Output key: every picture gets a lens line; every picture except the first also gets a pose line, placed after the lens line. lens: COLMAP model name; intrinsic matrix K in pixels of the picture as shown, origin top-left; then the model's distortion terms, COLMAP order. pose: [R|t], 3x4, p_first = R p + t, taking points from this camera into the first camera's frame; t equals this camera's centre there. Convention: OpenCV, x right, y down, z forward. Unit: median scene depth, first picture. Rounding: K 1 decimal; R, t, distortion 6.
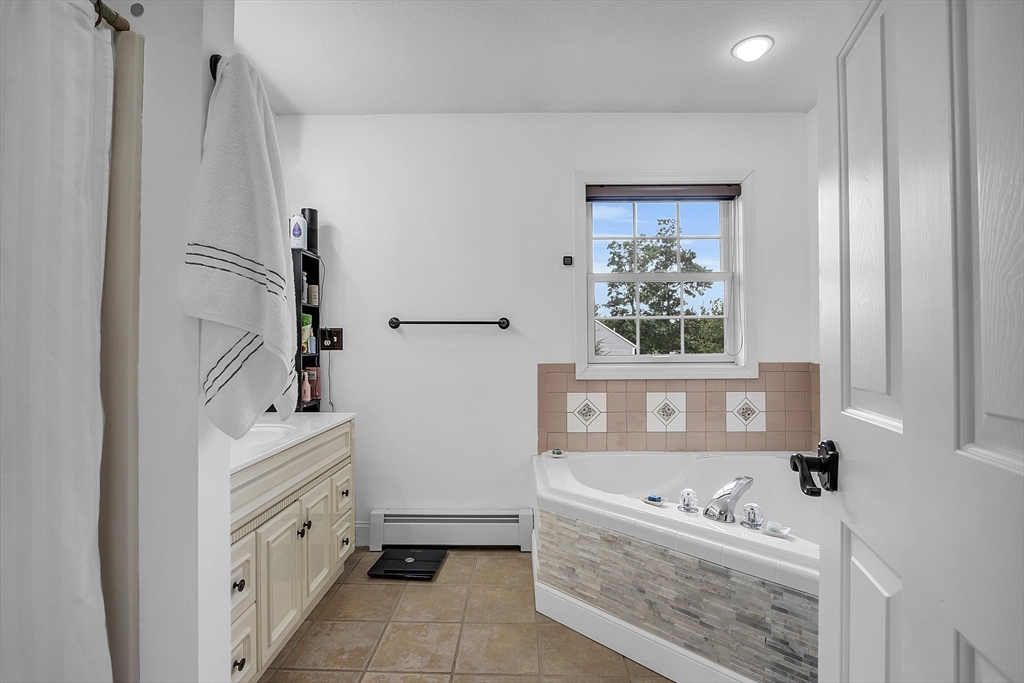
lens RADIAL K [[515.1, 0, 512.0], [0, 515.1, 341.5], [0, 0, 1]] dist [-0.000635, 0.000267]
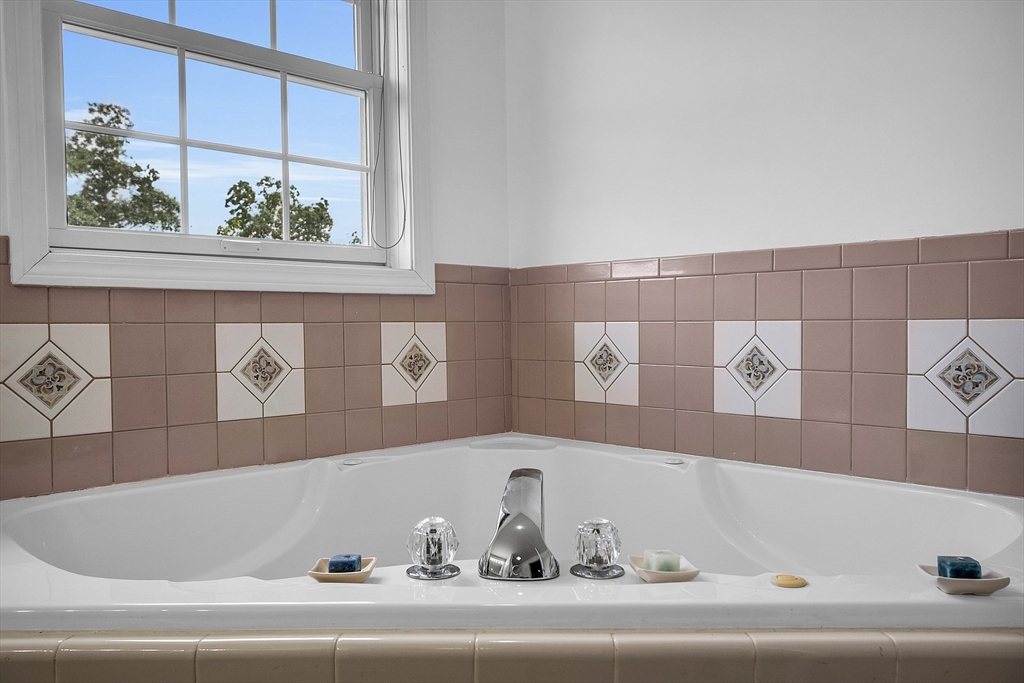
lens RADIAL K [[797.1, 0, 512.0], [0, 797.1, 341.5], [0, 0, 1]] dist [-0.000883, 0.004717]
pose [[0.705403, -0.010419, 0.708730, -0.016933], [0.012364, 0.999921, 0.002393, 0.115268], [-0.708699, 0.007074, 0.705475, 0.400276]]
